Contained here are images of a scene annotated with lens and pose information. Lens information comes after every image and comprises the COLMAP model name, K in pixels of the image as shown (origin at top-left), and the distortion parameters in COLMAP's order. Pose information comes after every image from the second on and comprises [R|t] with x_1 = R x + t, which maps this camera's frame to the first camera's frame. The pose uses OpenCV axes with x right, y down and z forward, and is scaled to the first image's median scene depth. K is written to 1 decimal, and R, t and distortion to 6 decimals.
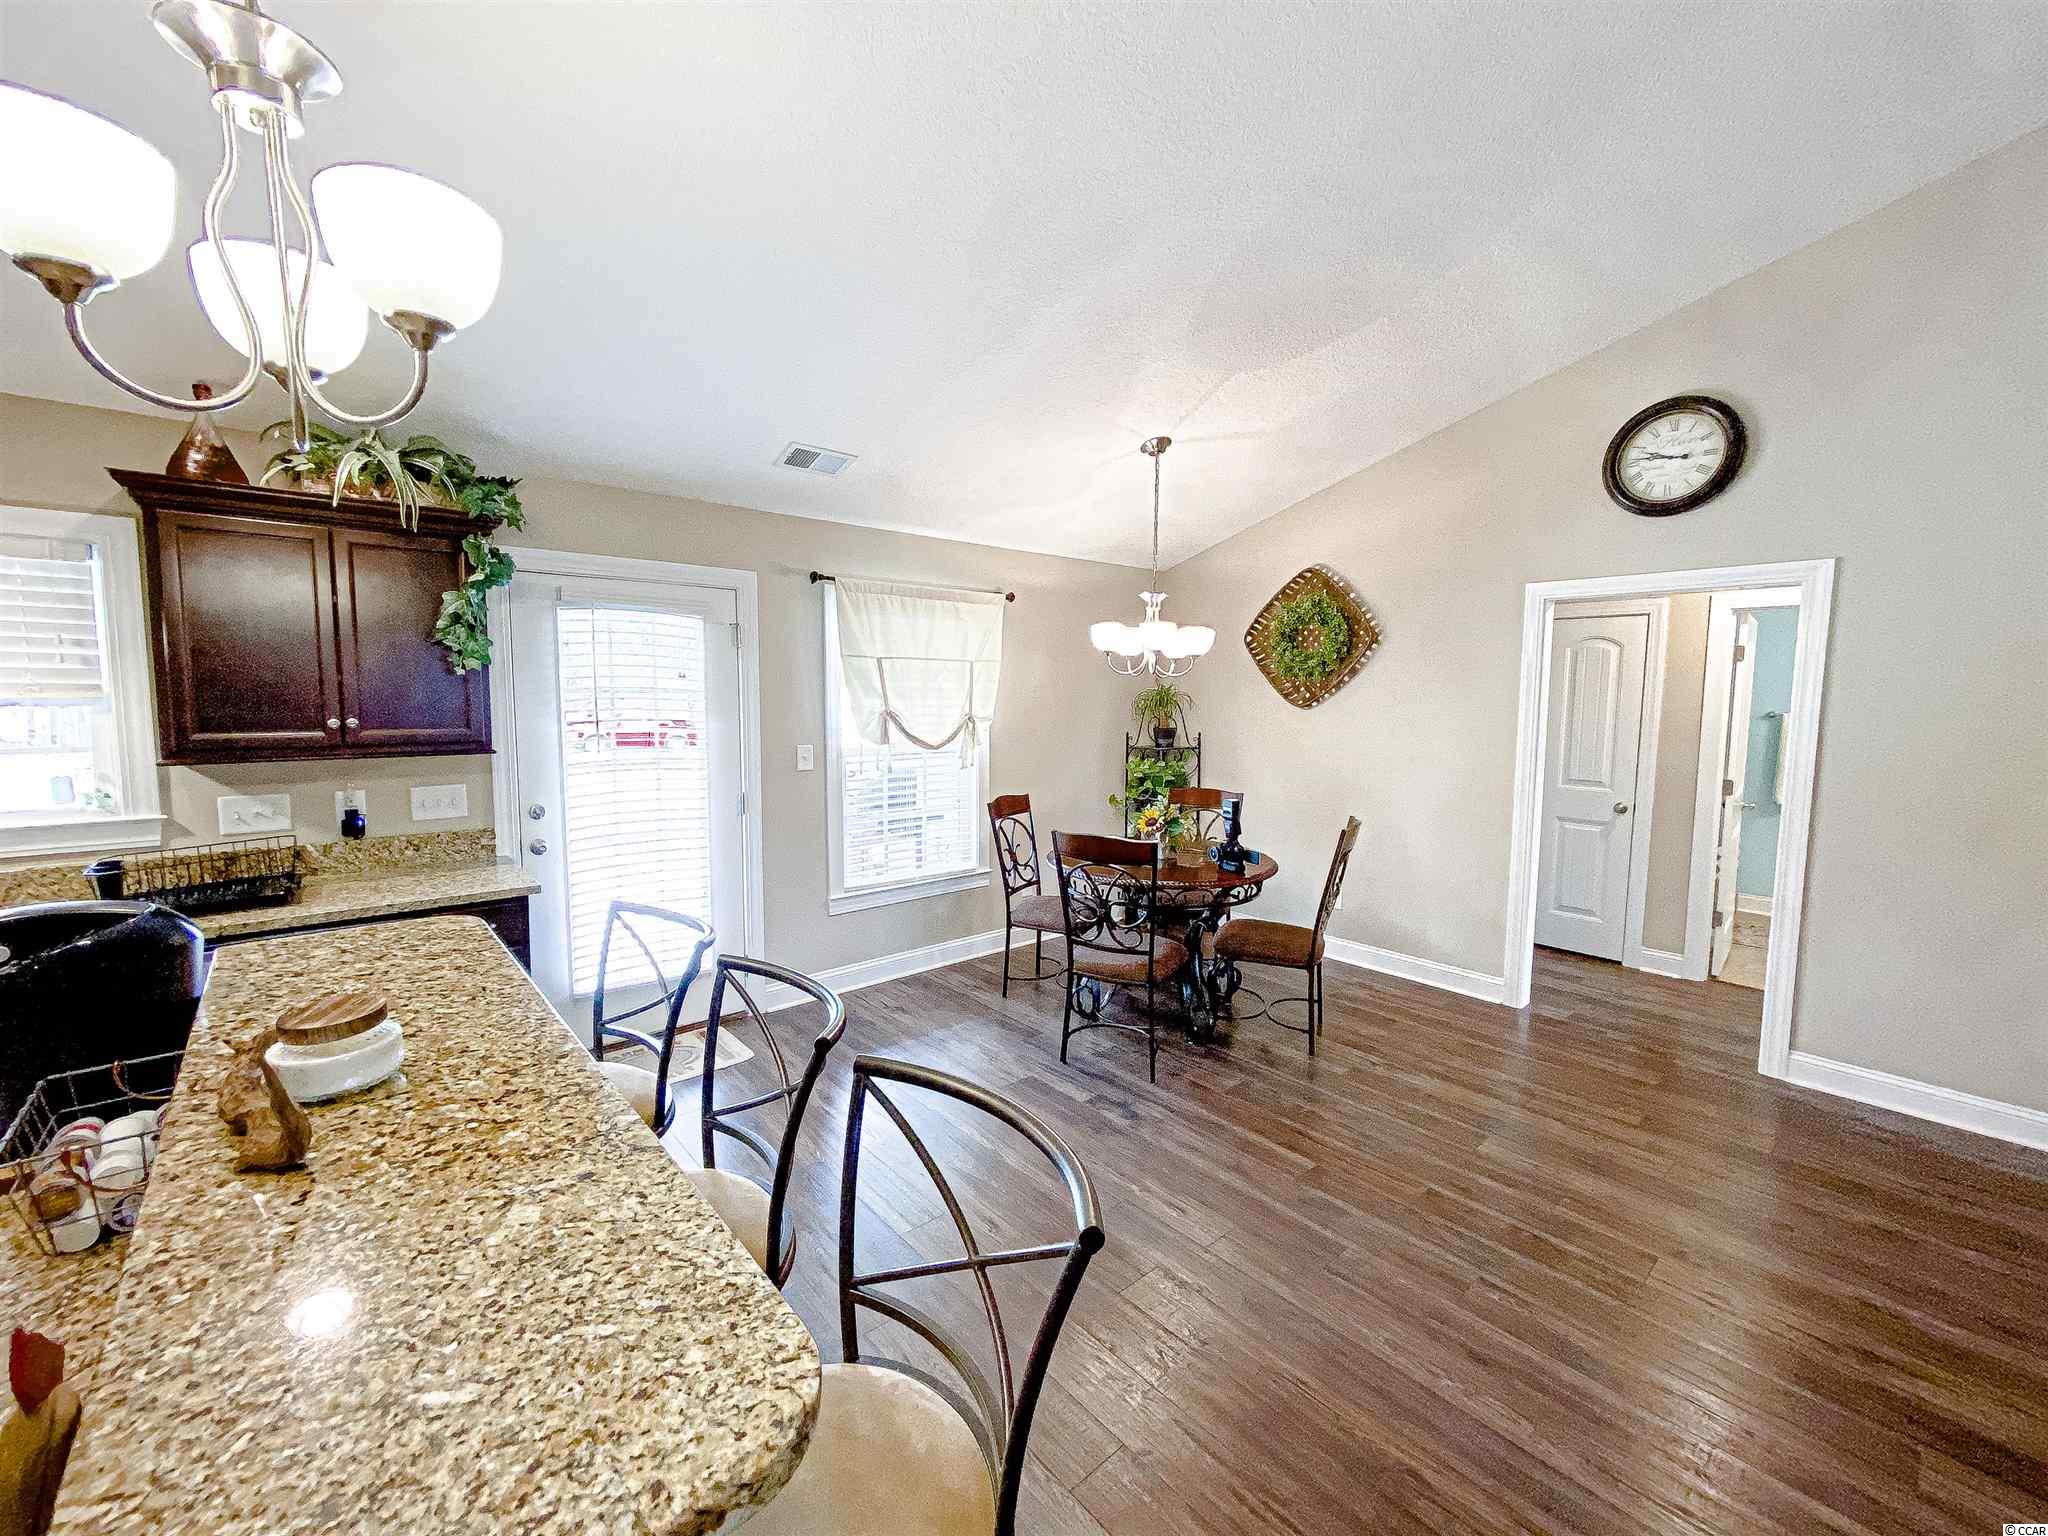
lens RADIAL K [[826.8, 0, 1027.0], [0, 826.8, 769.3], [0, 0, 1]] dist [0.003327, -0.001995]
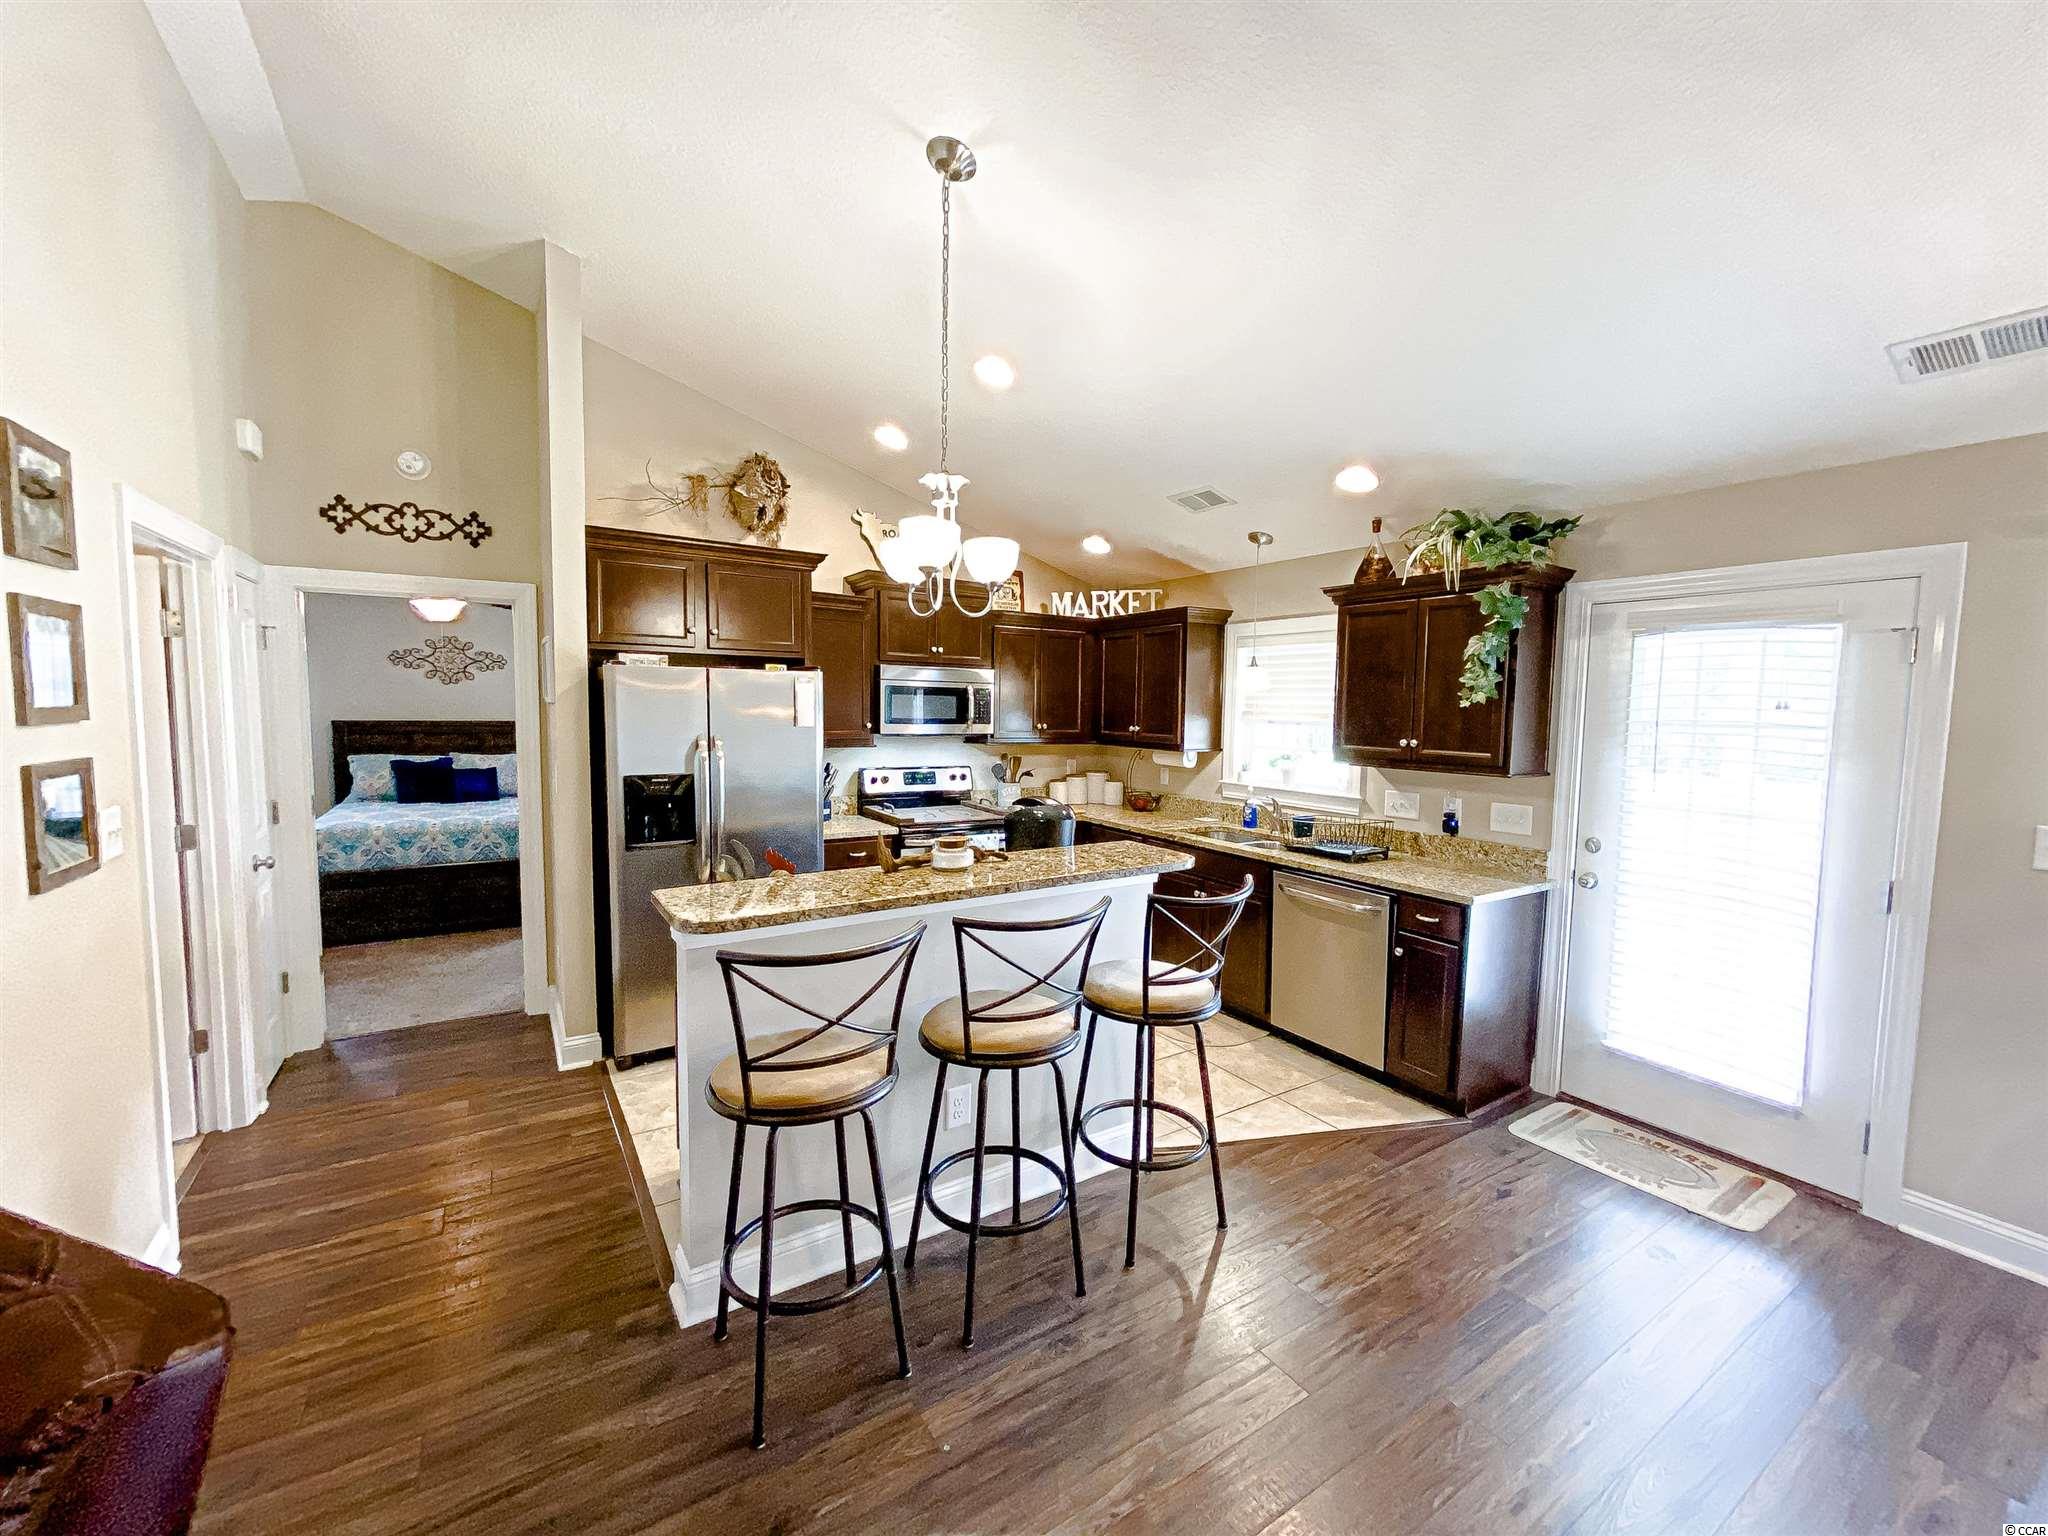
lens RADIAL K [[826.8, 0, 1026.9], [0, 826.8, 769.4], [0, 0, 1]] dist [0.003327, -0.001995]
pose [[-0.139581, 0.068454, -0.987842, 0.550001], [-0.107652, 0.990646, 0.083859, -0.055282], [0.984342, 0.118049, -0.130906, 0.528700]]
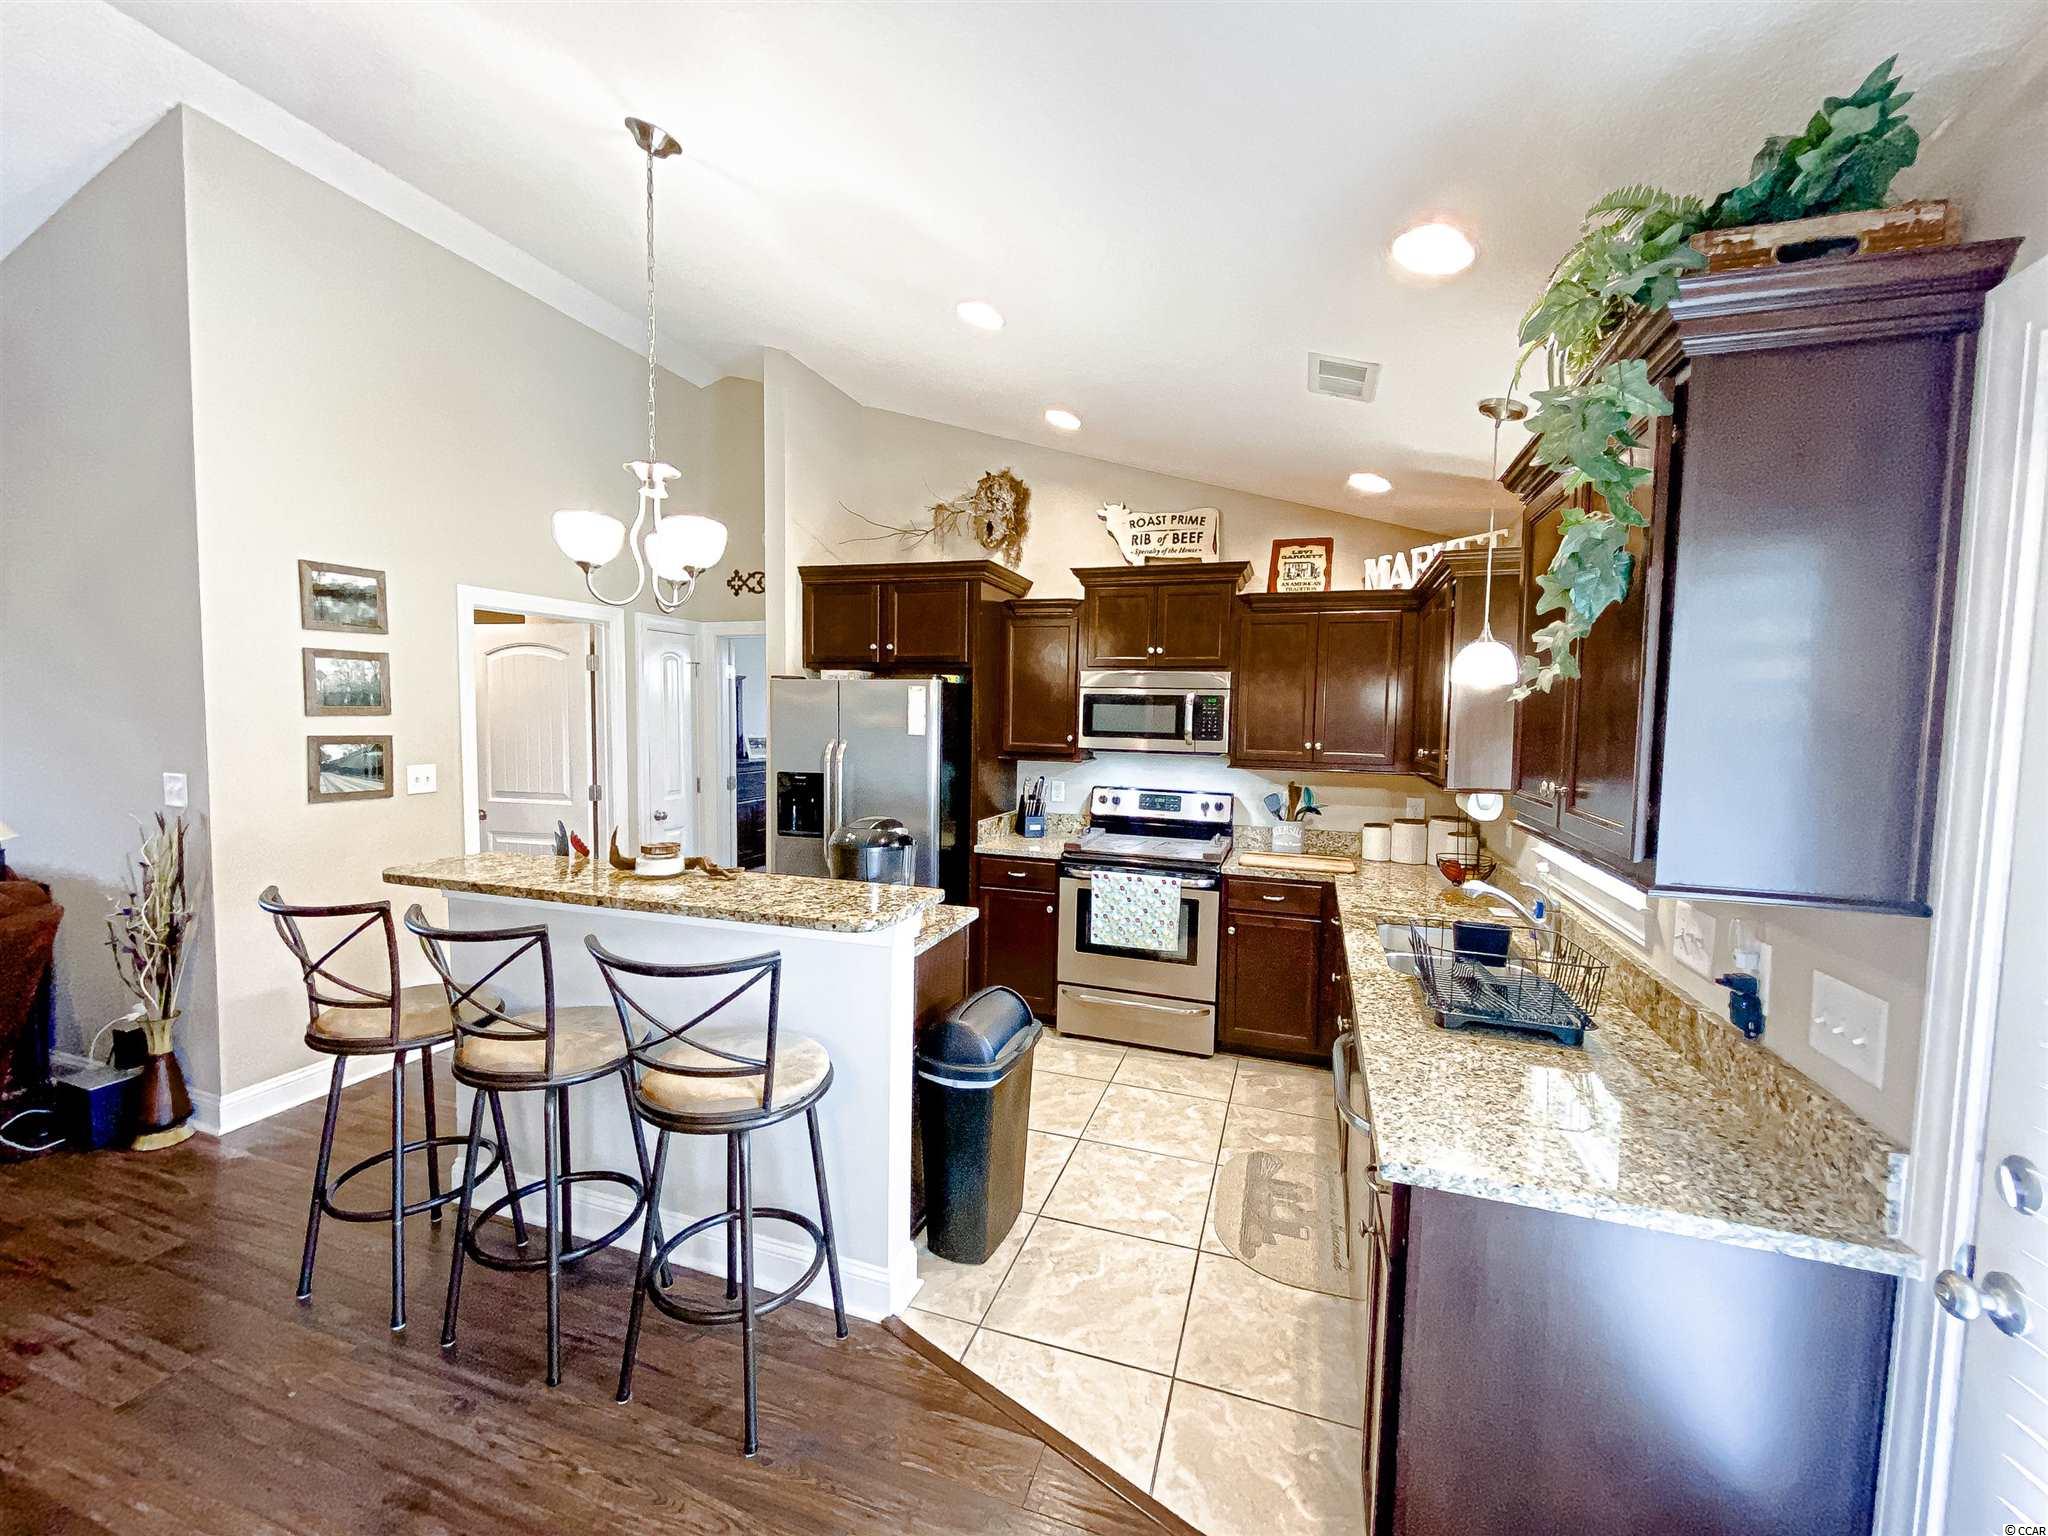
lens RADIAL K [[826.8, 0, 1021.6], [0, 826.8, 772.1], [0, 0, 1]] dist [0.003327, -0.001995]
pose [[-0.864528, 0.011317, -0.502457, -0.193349], [-0.070679, 0.987073, 0.143843, -0.117007], [0.497590, 0.159869, -0.852553, 1.220746]]
